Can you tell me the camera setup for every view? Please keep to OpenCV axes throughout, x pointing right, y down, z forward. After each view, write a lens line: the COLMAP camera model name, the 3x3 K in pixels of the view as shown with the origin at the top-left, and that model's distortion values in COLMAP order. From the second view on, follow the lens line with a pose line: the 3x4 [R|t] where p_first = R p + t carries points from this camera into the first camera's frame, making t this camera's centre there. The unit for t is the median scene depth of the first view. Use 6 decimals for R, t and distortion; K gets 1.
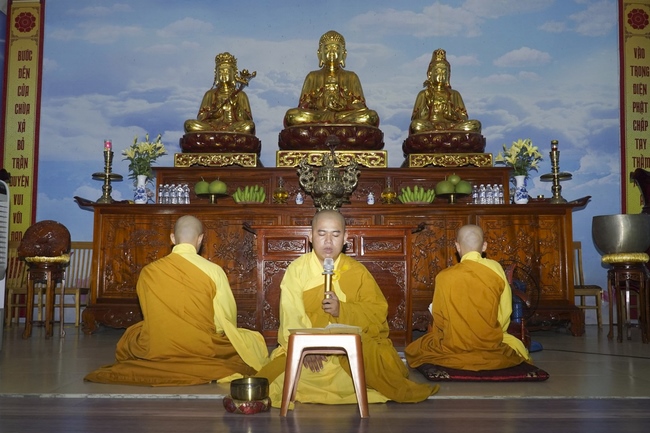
lens RADIAL K [[544.9, 0, 315.8], [0, 544.9, 213.5], [0, 0, 1]] dist [0.005566, -0.000124]
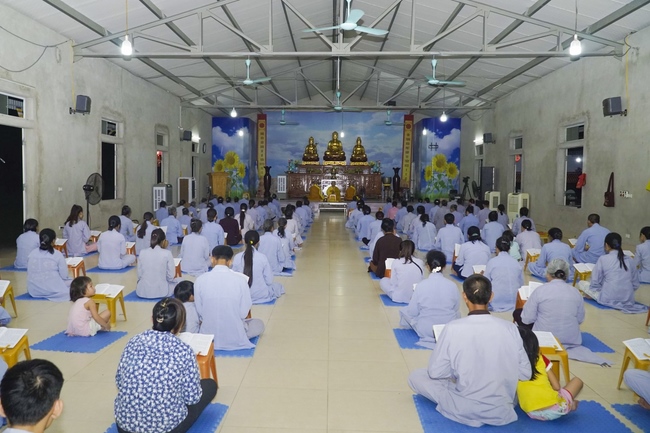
lens RADIAL K [[556.6, 0, 336.9], [0, 556.6, 208.8], [0, 0, 1]] dist [0.017688, -0.011742]
pose [[0.999306, 0.009415, 0.036036, -0.107636], [-0.015624, 0.984242, 0.176136, -0.490874], [-0.033810, -0.176577, 0.983706, -3.380791]]
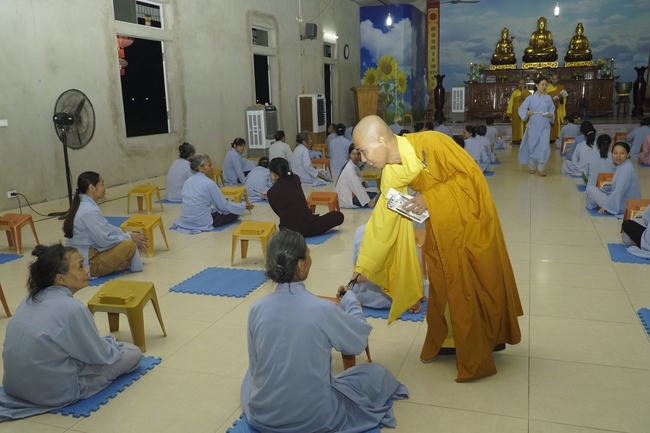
lens RADIAL K [[661.8, 0, 325.0], [0, 661.8, 216.5], [0, 0, 1]] dist [0.074530, -0.026001]
pose [[0.963004, 0.026958, -0.268136, -0.096838], [0.055322, 0.954016, 0.294605, -0.423242], [0.263748, -0.298540, 0.917230, -2.871467]]
